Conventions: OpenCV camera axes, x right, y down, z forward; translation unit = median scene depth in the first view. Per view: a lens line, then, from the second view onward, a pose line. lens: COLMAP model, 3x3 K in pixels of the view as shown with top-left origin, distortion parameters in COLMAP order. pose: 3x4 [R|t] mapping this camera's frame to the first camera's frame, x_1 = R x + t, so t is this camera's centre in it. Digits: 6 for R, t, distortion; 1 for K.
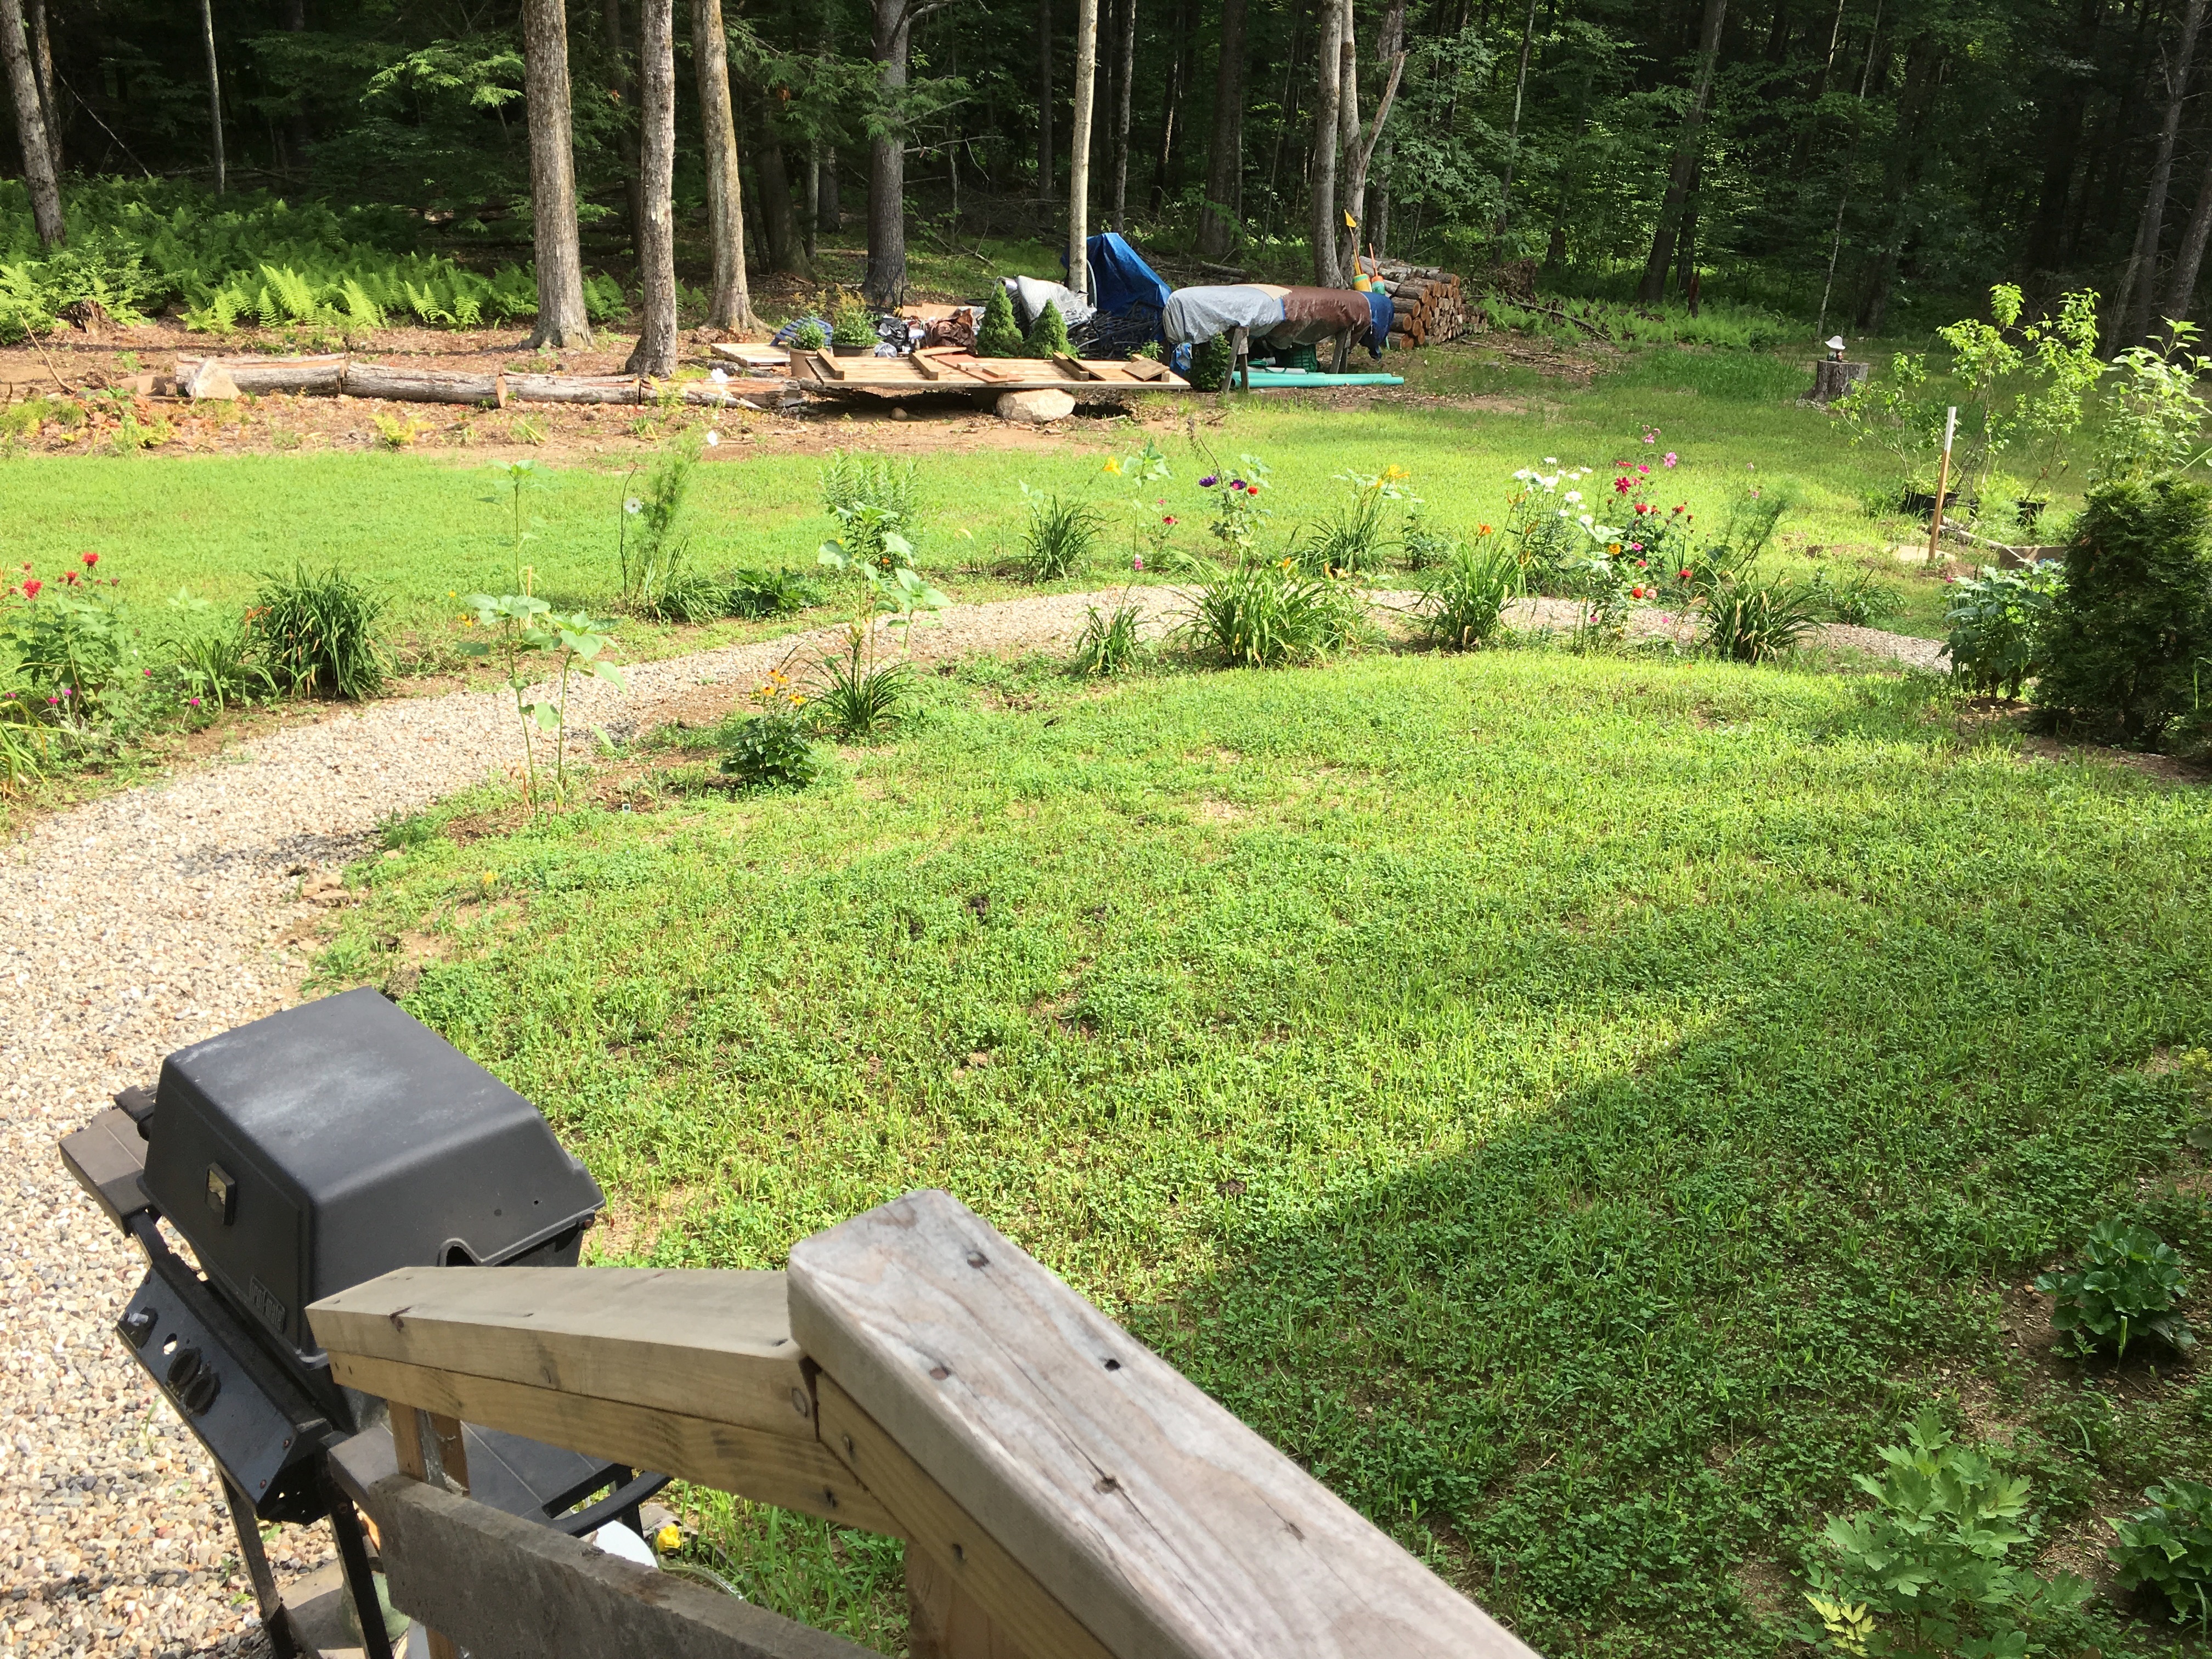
lens RADIAL K [[1877.2, 0, 1106.0], [0, 1877.2, 829.5], [0, 0, 1]] dist [0.085543, -0.123937]
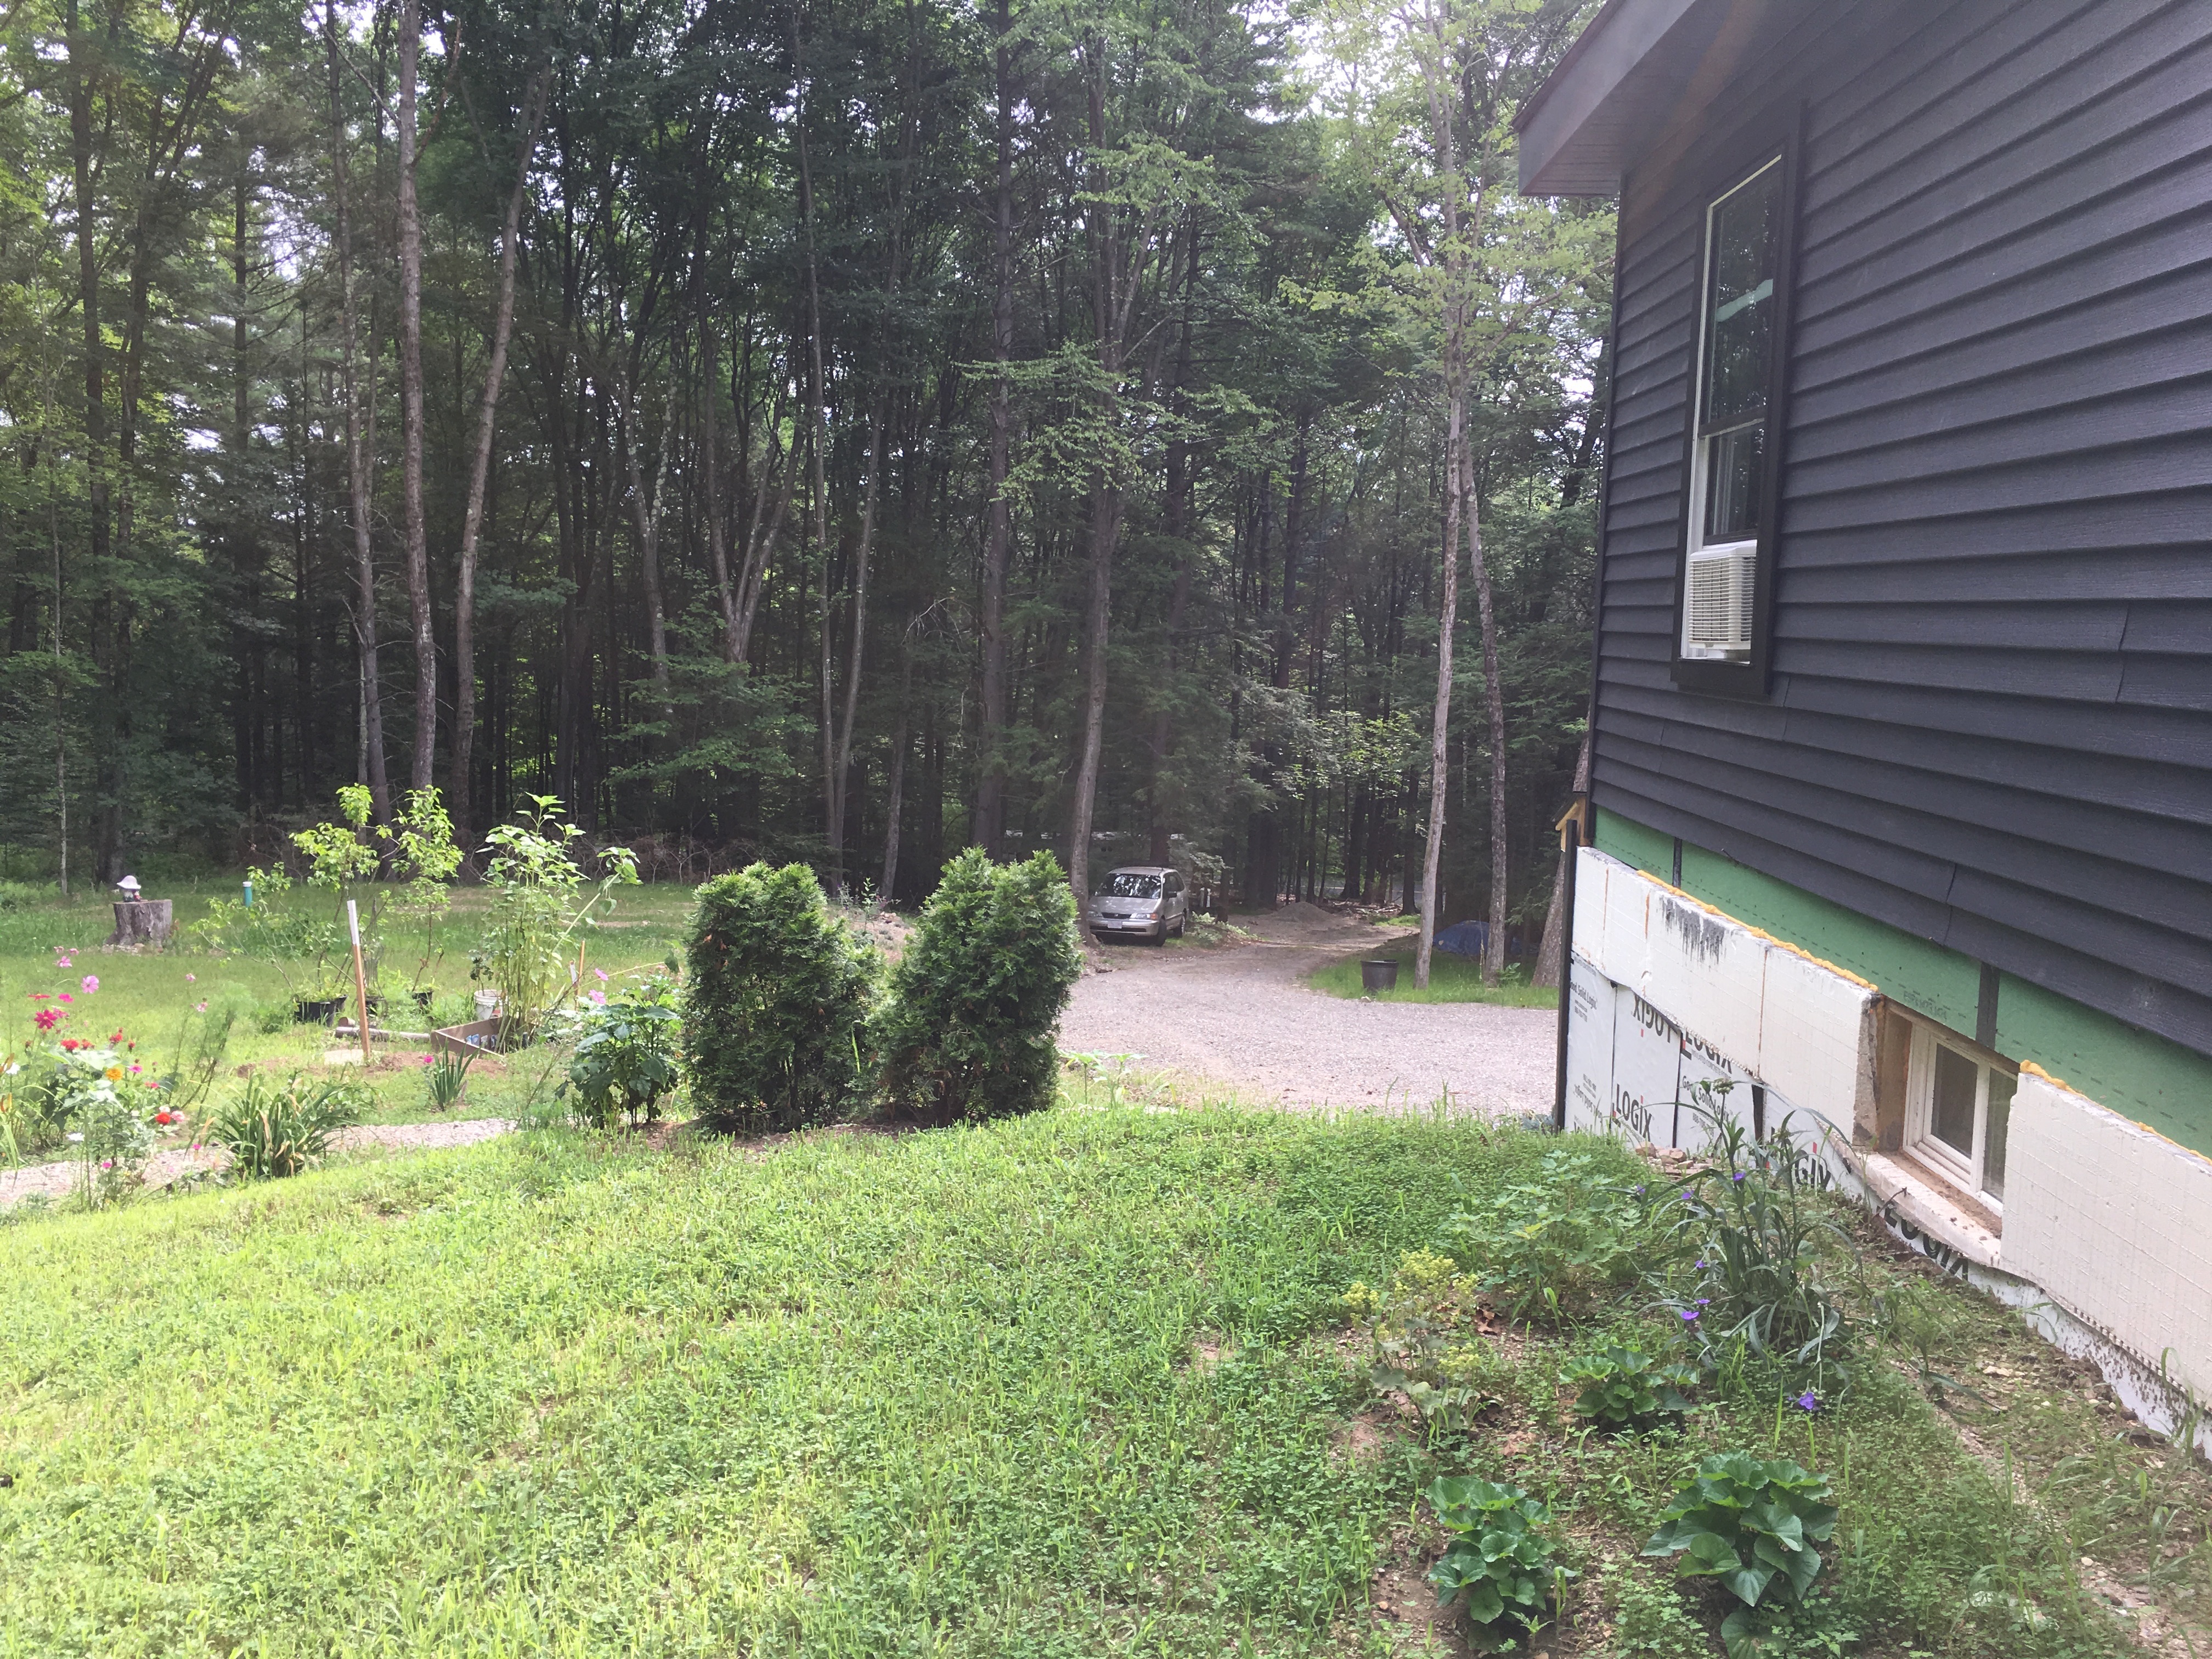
lens RADIAL K [[1877.2, 0, 1106.0], [0, 1877.2, 829.5], [0, 0, 1]] dist [0.085543, -0.123937]
pose [[0.625180, -0.090659, 0.775198, -0.046604], [0.310848, 0.939979, -0.140762, -0.000620], [-0.715908, 0.328970, 0.615837, 0.091113]]
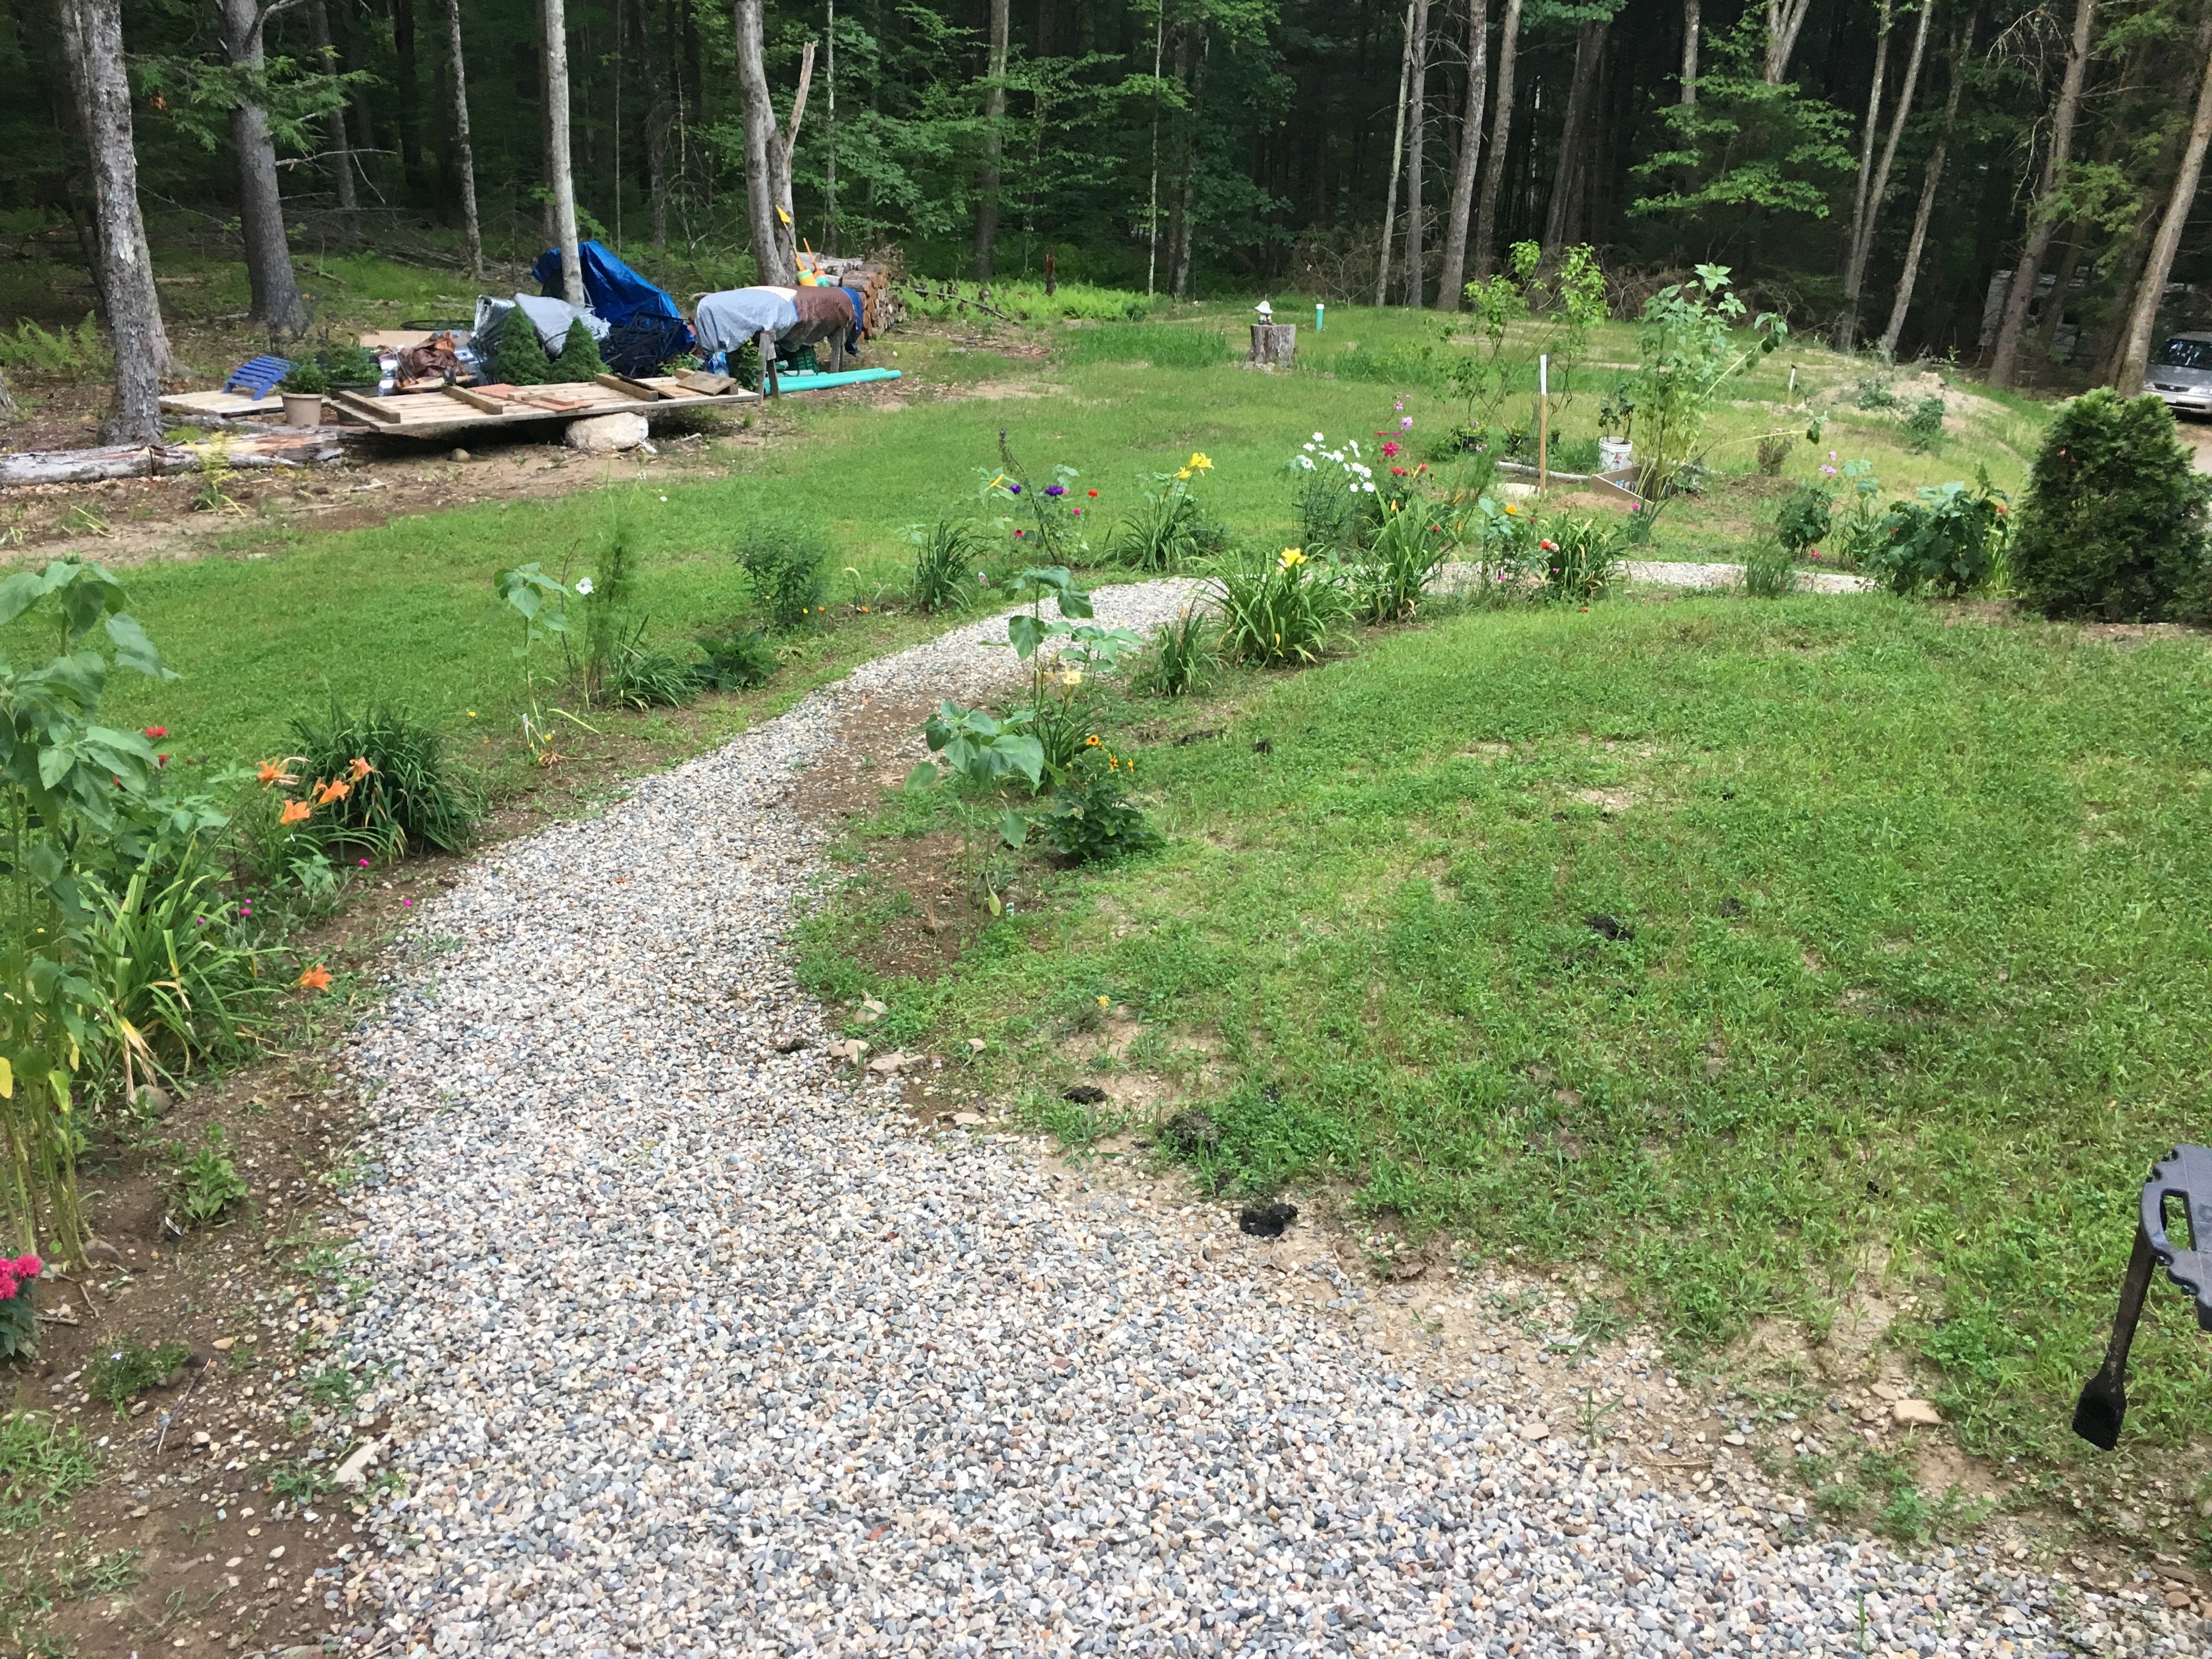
lens RADIAL K [[1889.6, 0, 1106.0], [0, 1889.6, 829.5], [0, 0, 1]] dist [0.083466, -0.120829]
pose [[0.904122, -0.178921, 0.388009, -0.212837], [0.176925, 0.983362, 0.041191, -0.029080], [-0.388923, 0.031407, 0.920735, 0.054834]]
